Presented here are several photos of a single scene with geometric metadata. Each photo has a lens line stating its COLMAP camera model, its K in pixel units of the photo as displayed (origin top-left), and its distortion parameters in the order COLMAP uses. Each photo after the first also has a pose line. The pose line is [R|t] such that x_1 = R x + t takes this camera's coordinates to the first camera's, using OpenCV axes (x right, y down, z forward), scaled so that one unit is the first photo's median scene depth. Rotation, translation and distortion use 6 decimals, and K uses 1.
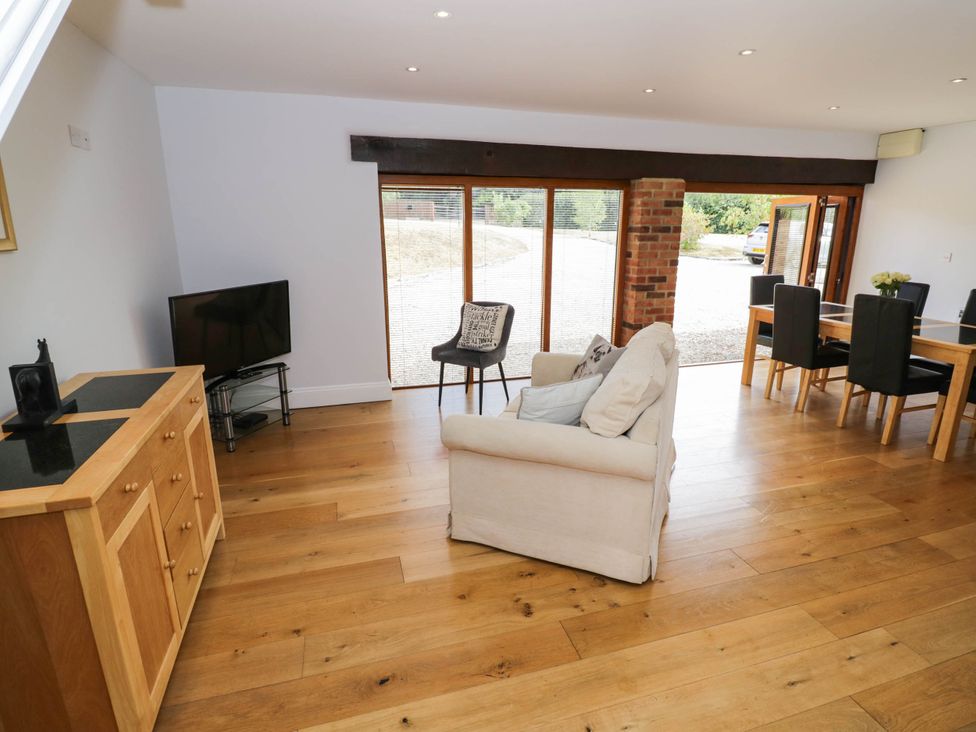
lens RADIAL K [[512.7, 0, 495.3], [0, 512.7, 370.3], [0, 0, 1]] dist [-0.001493, -0.012312]
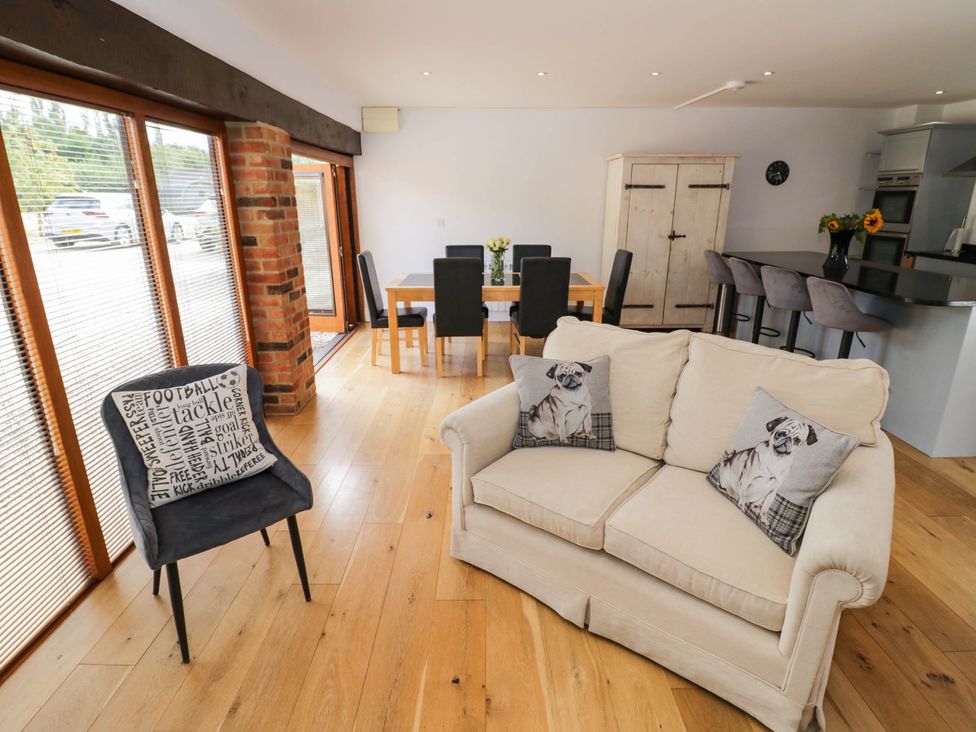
lens RADIAL K [[512.7, 0, 486.9], [0, 512.7, 360.7], [0, 0, 1]] dist [-0.001493, -0.012312]
pose [[0.270463, -0.289036, 0.918318, -0.309046], [0.261027, 0.940154, 0.219031, -0.156332], [-0.926668, 0.180466, 0.329724, 0.569834]]
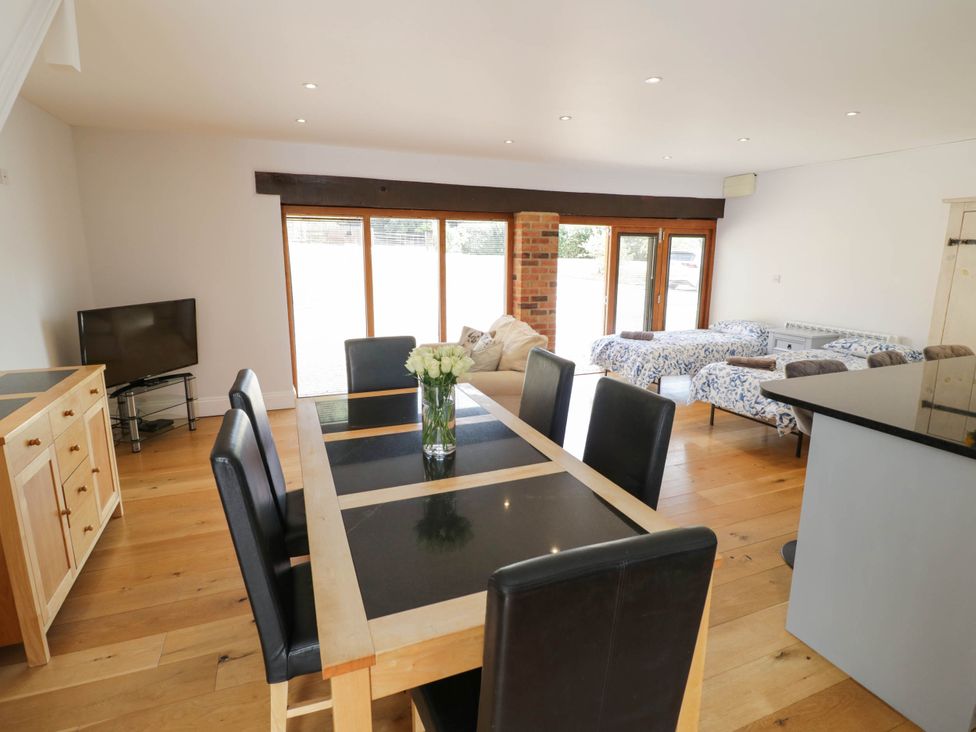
lens RADIAL K [[512.7, 0, 488.1], [0, 512.7, 366.5], [0, 0, 1]] dist [-0.001493, -0.012312]
pose [[0.995064, -0.014359, 0.098187, 0.092782], [0.019799, 0.998309, -0.054658, 0.035408], [-0.097236, 0.056333, 0.993666, -0.122902]]
